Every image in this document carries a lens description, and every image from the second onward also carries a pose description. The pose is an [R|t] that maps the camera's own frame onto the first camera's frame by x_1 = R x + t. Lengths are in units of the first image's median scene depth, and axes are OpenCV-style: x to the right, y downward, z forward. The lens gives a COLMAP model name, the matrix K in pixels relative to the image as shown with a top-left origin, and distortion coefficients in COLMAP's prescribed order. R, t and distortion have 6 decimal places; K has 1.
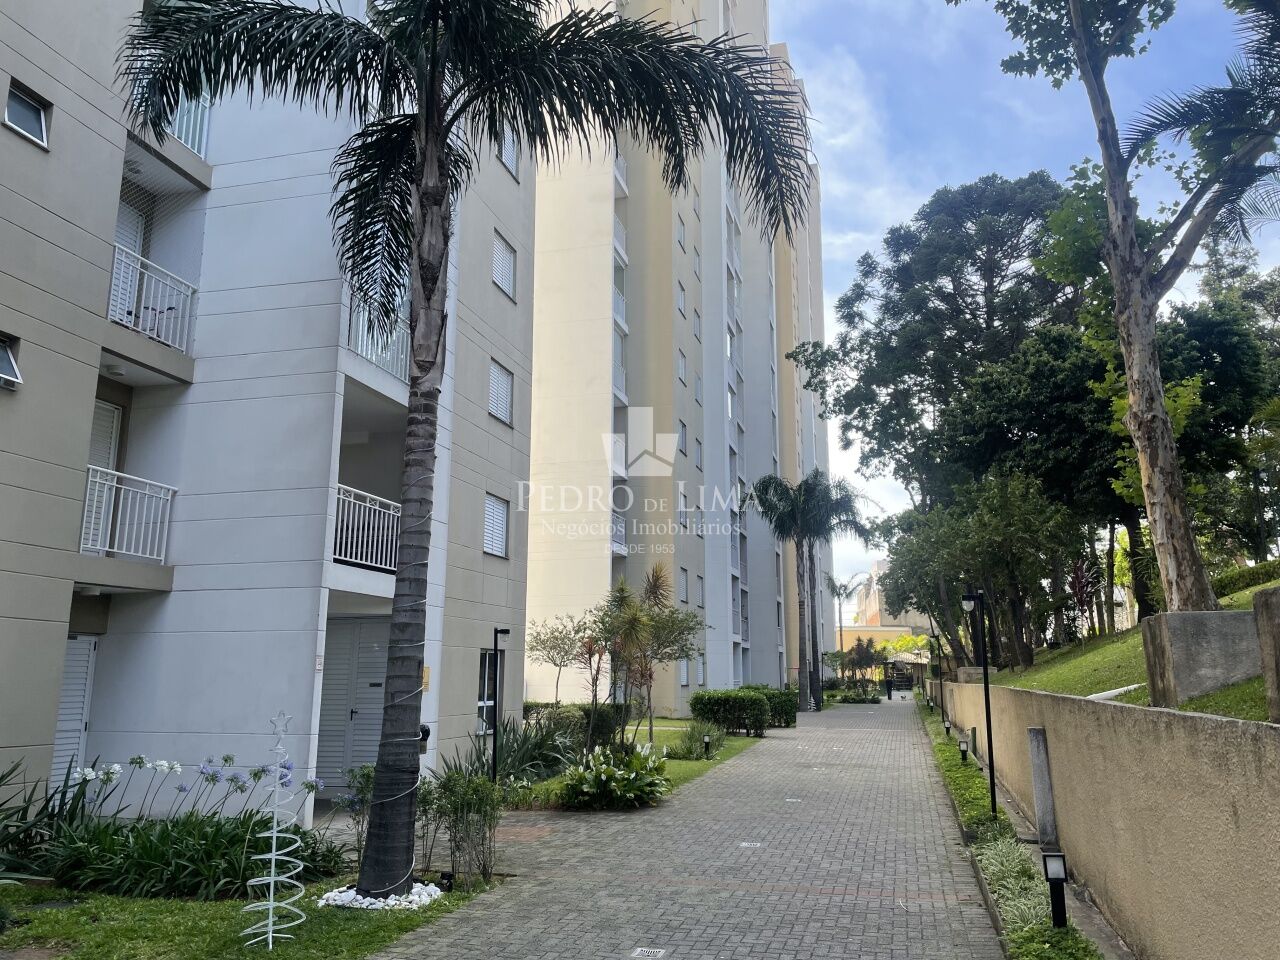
lens RADIAL K [[958.5, 0, 649.8], [0, 958.5, 483.3], [0, 0, 1]] dist [0.053936, -0.011027]
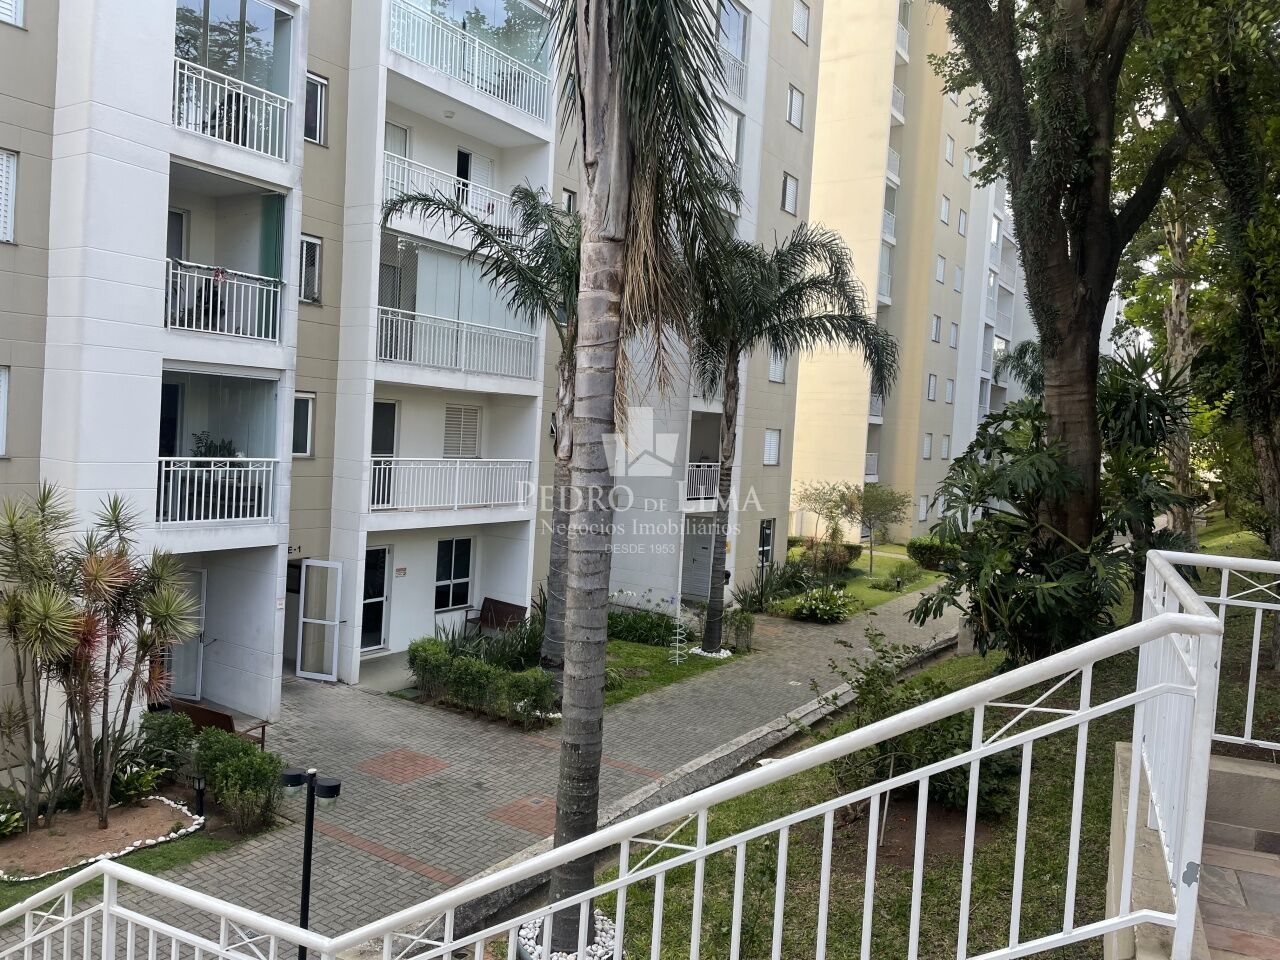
lens RADIAL K [[958.5, 0, 638.6], [0, 958.5, 474.9], [0, 0, 1]] dist [0.053936, -0.011027]
pose [[0.944700, 0.066835, -0.321054, 0.237321], [0.009820, 0.972807, 0.231409, -0.441713], [0.327789, -0.221765, 0.918354, -0.925291]]
